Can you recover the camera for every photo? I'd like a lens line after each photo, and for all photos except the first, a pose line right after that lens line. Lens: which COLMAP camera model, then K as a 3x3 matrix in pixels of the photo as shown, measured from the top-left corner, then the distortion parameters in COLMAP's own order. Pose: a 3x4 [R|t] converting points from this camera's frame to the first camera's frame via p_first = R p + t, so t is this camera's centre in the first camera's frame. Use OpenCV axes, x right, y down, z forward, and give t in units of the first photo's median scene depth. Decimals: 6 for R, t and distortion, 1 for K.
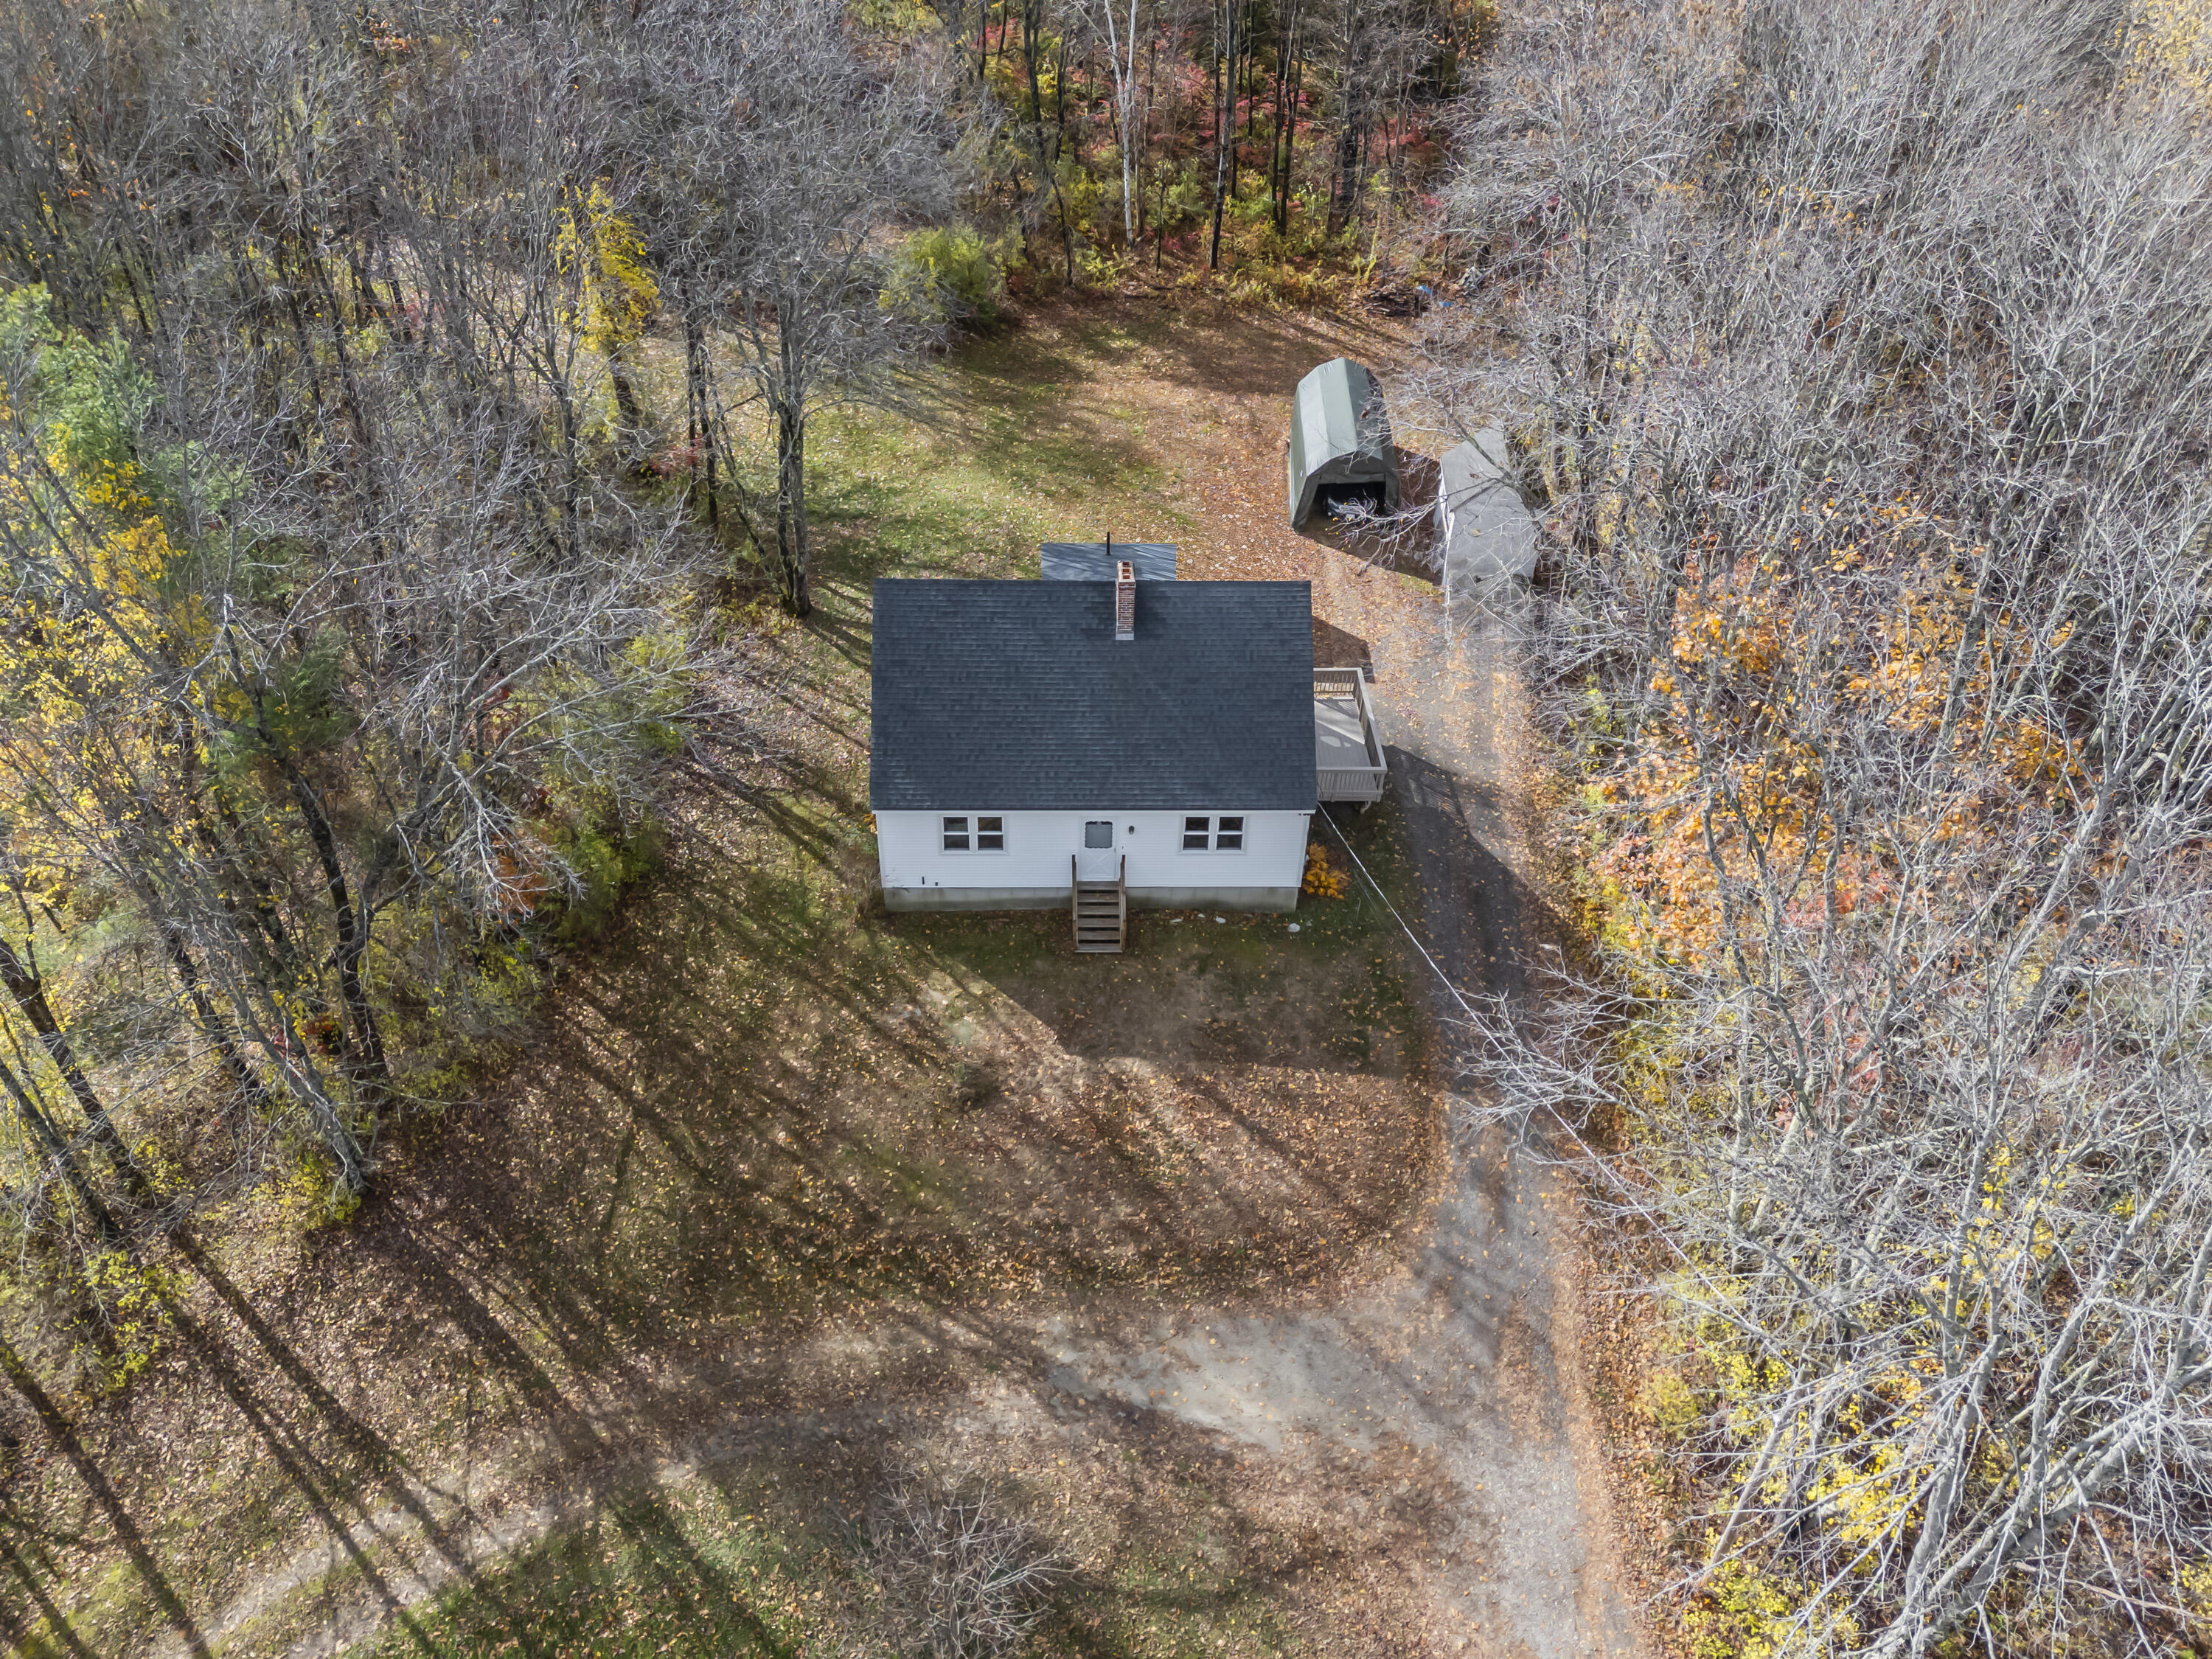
lens RADIAL K [[1595.1, 0, 1106.0], [0, 1595.1, 829.5], [0, 0, 1]] dist [0.078592, -0.006619]
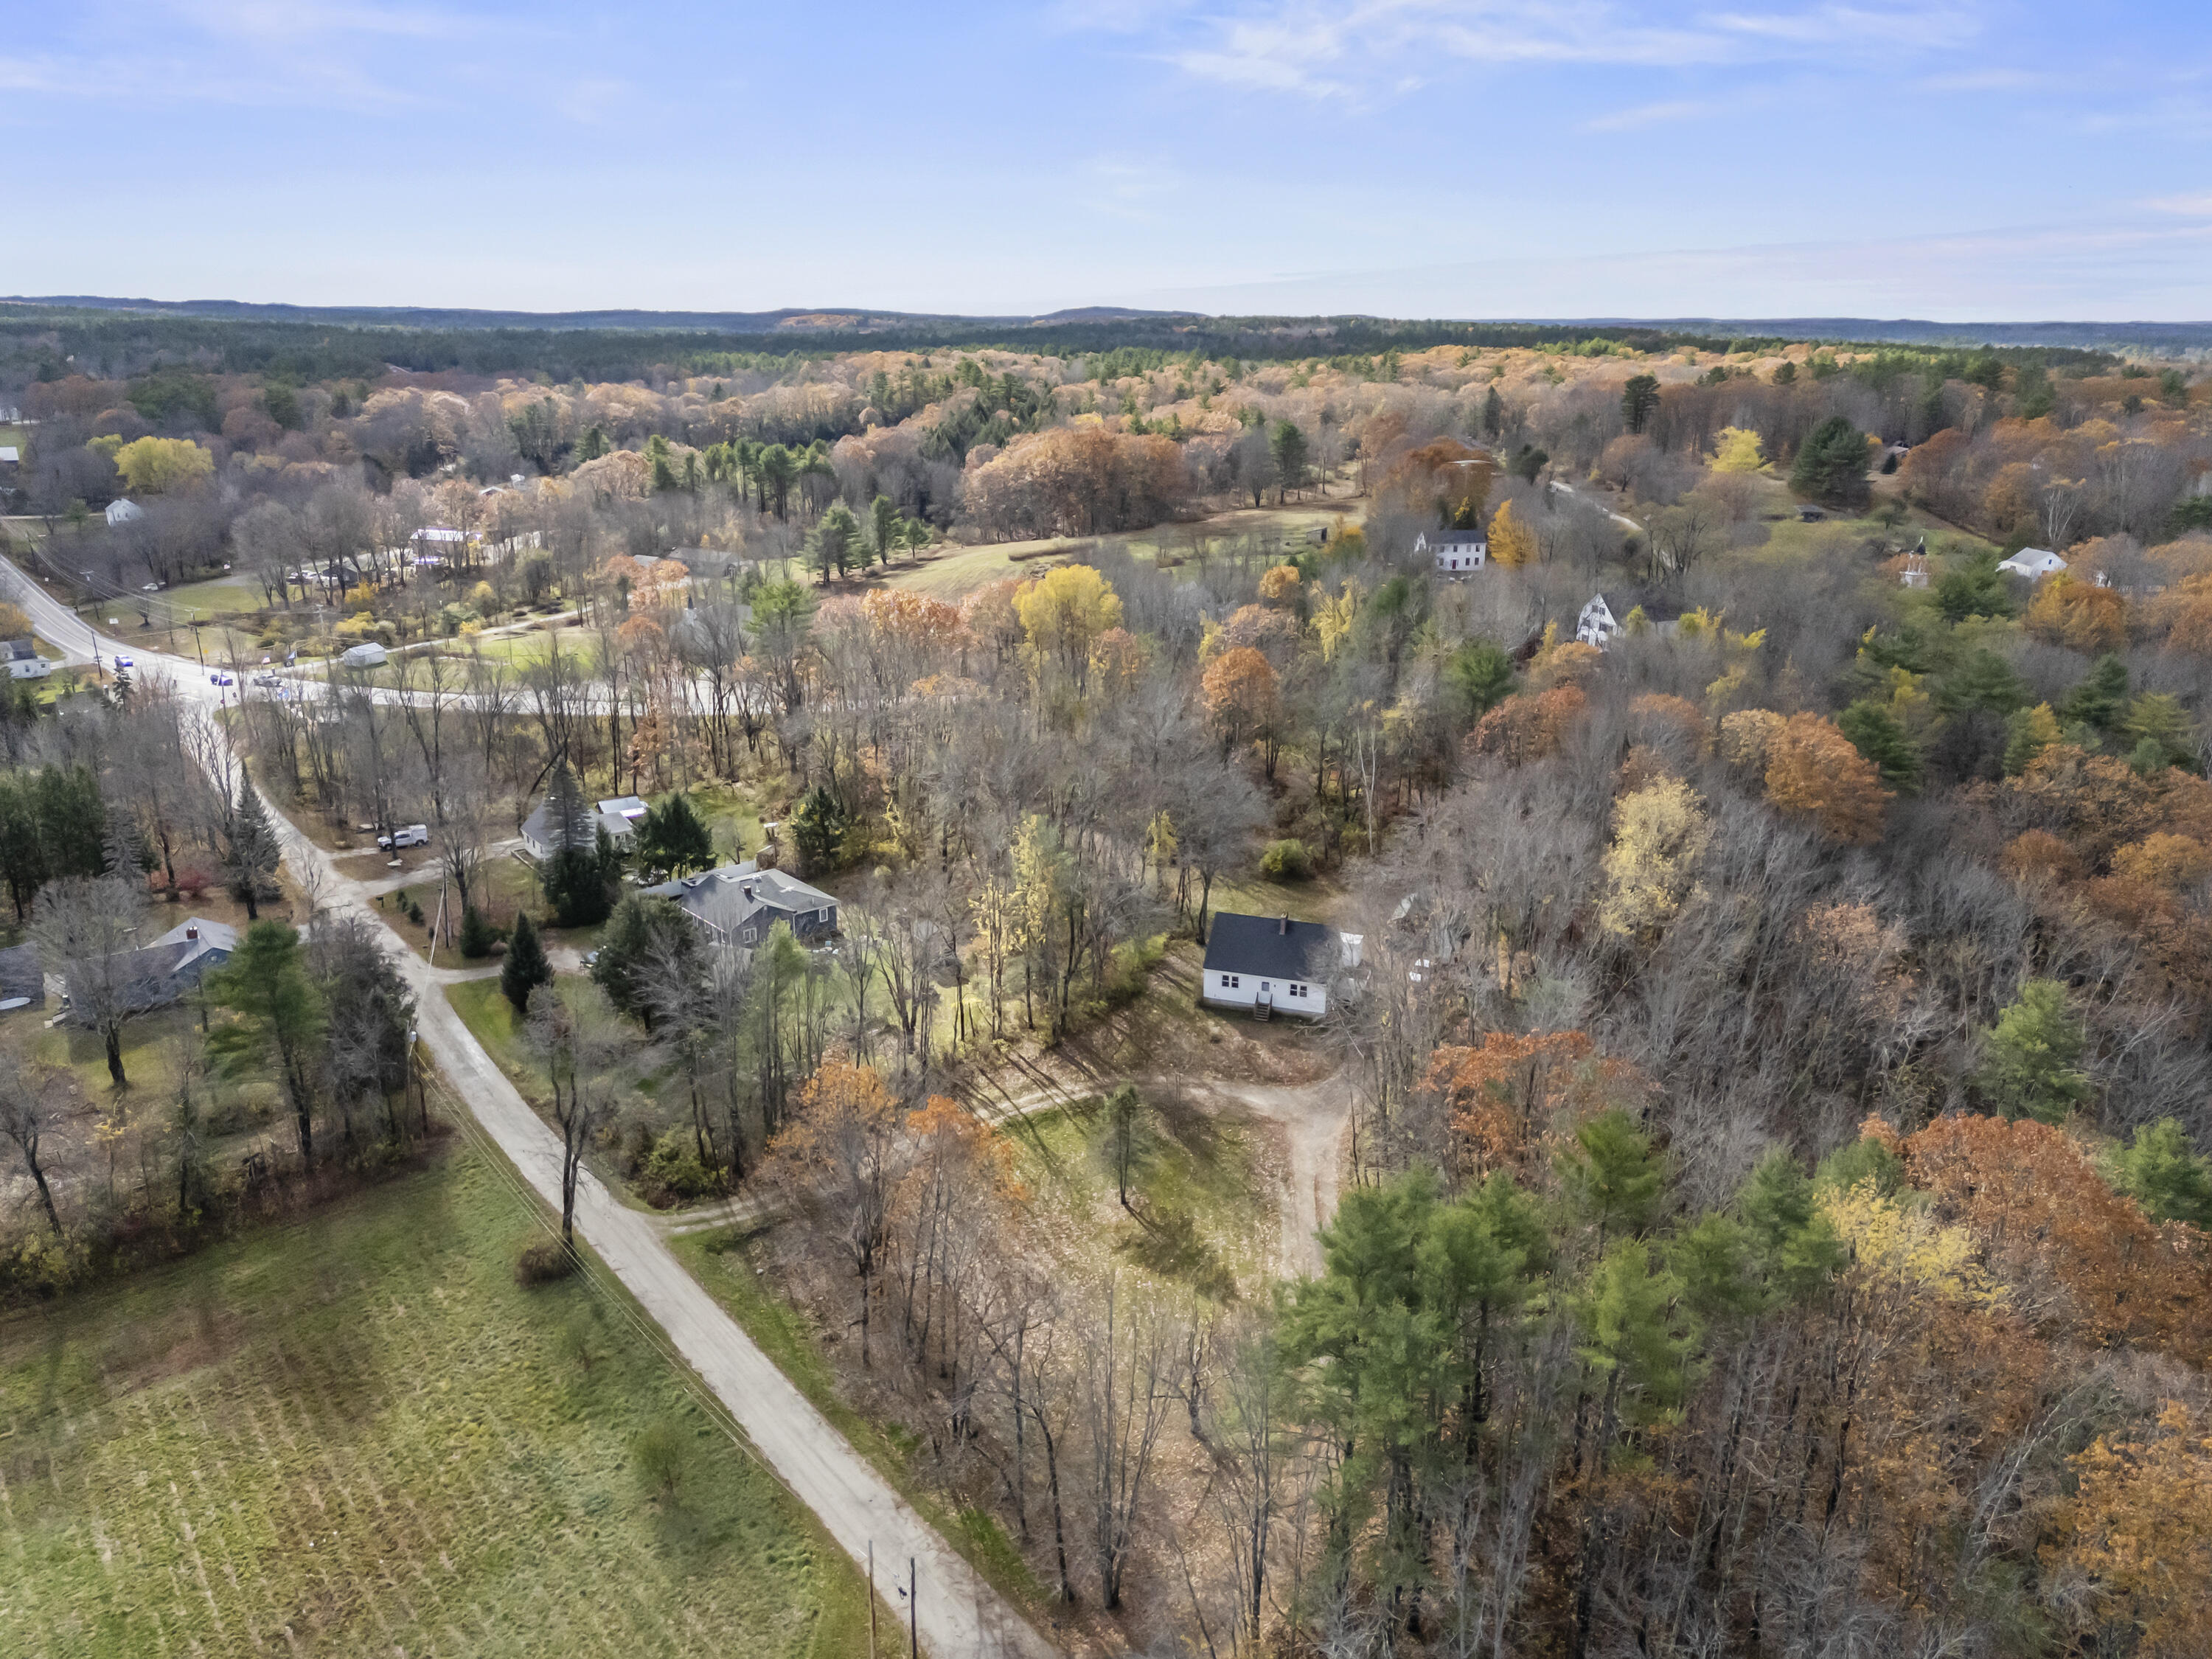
lens RADIAL K [[1595.1, 0, 1106.0], [0, 1595.1, 829.5], [0, 0, 1]] dist [0.078592, -0.006619]
pose [[0.945813, 0.085607, -0.313223, 0.774681], [-0.206586, 0.902860, -0.377050, 1.148248], [0.250518, 0.421327, 0.871622, -2.406514]]
